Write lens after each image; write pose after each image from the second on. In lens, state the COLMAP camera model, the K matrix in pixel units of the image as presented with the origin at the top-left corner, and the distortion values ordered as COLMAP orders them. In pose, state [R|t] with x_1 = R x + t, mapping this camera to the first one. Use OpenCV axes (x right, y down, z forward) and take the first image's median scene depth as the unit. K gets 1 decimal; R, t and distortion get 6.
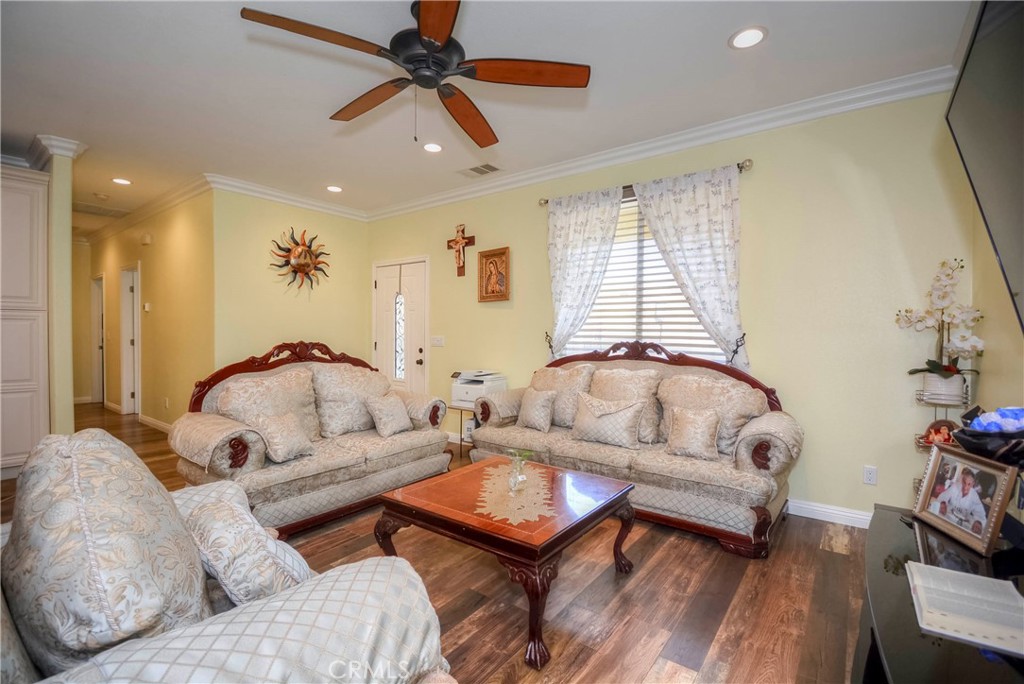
lens RADIAL K [[448.8, 0, 512.0], [0, 448.8, 342.0], [0, 0, 1]] dist [0.023185, -0.022250]
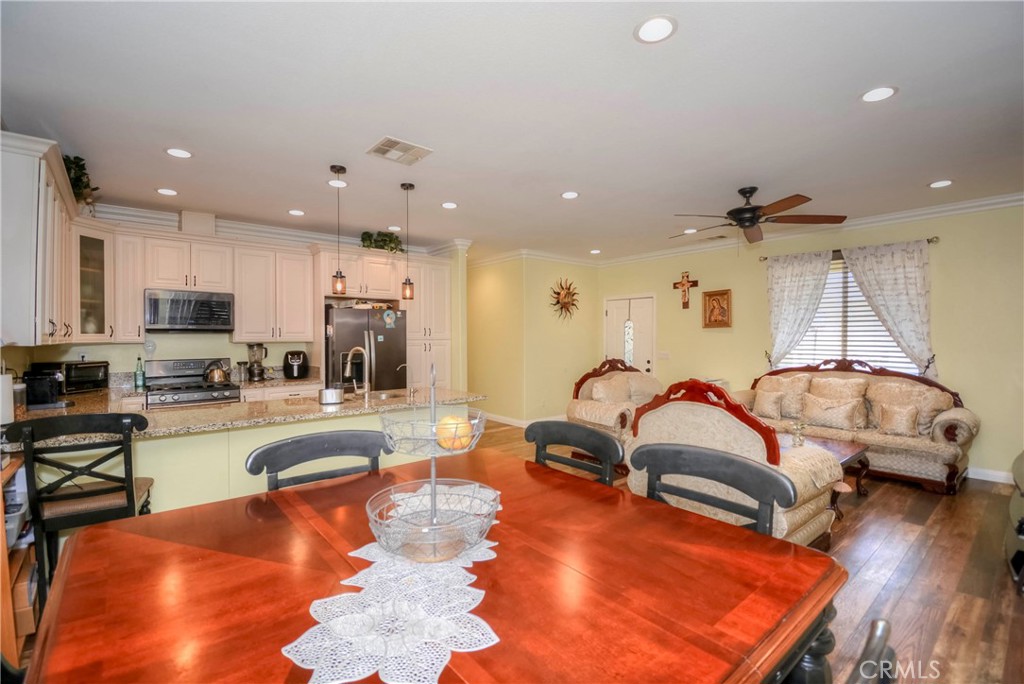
lens RADIAL K [[455.3, 0, 512.0], [0, 455.3, 342.0], [0, 0, 1]] dist [0.015378, -0.023166]
pose [[0.974413, -0.005307, -0.224704, -0.445388], [0.003338, 0.999953, -0.009139, -0.046288], [0.224742, 0.008156, 0.974384, -0.675493]]
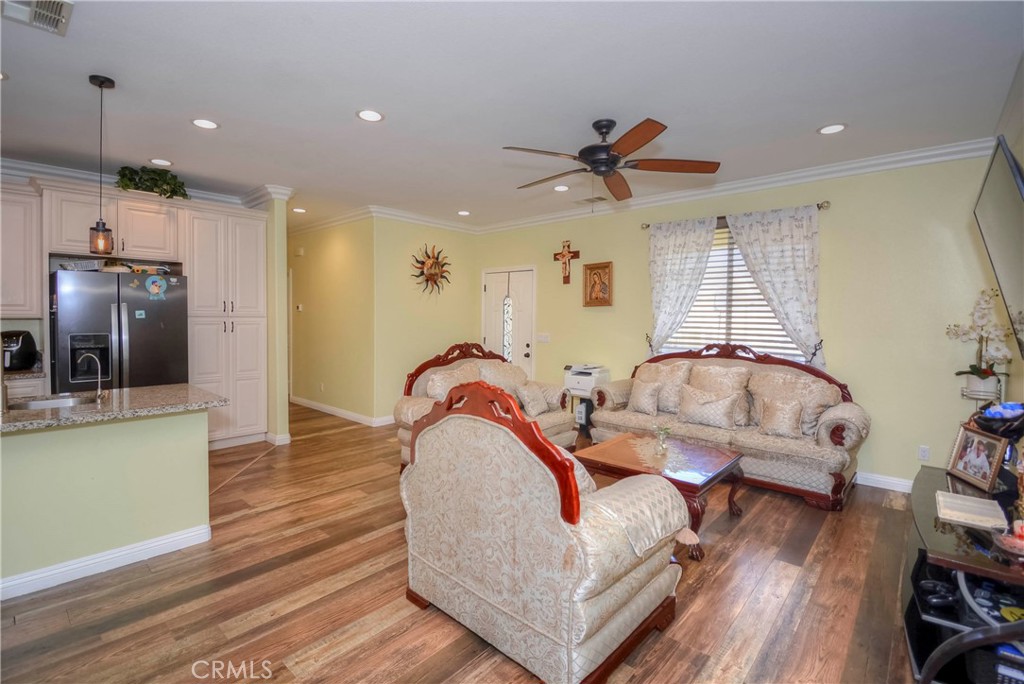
lens RADIAL K [[457.4, 0, 516.6], [0, 457.4, 329.9], [0, 0, 1]] dist [0.017624, -0.022587]
pose [[0.997080, 0.004761, -0.076214, -0.212239], [-0.004054, 0.999947, 0.009435, -0.049864], [0.076255, -0.009098, 0.997047, -0.305398]]
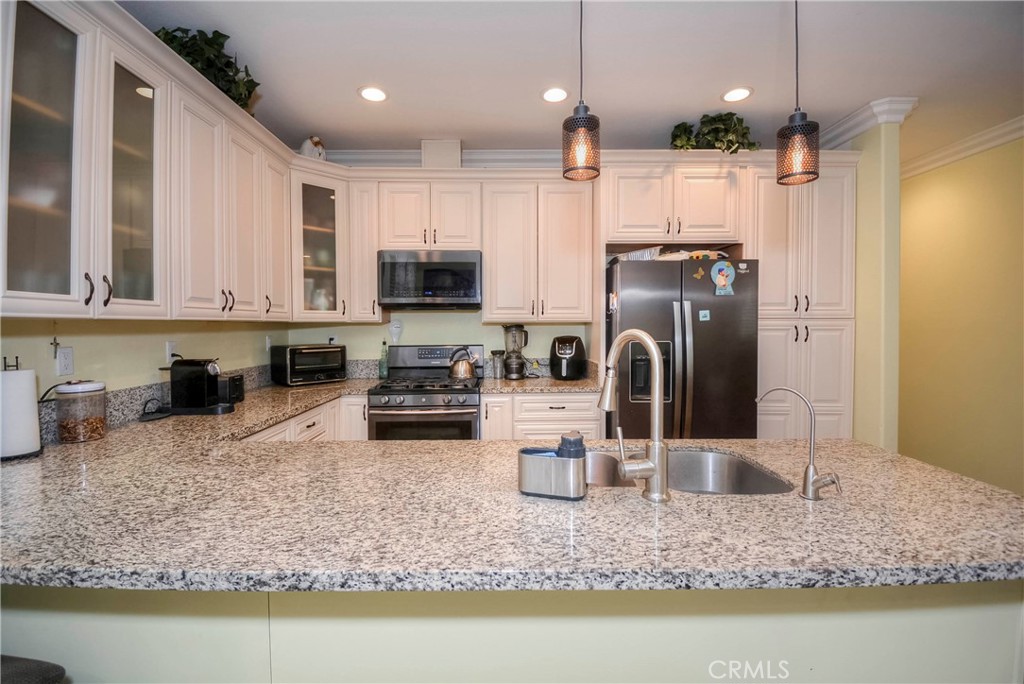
lens RADIAL K [[455.3, 0, 512.0], [0, 455.3, 342.0], [0, 0, 1]] dist [0.015378, -0.023166]
pose [[0.617961, 0.023673, -0.785852, -0.809666], [-0.008000, 0.999684, 0.023824, -0.042928], [0.786168, -0.008435, 0.617955, -0.021417]]
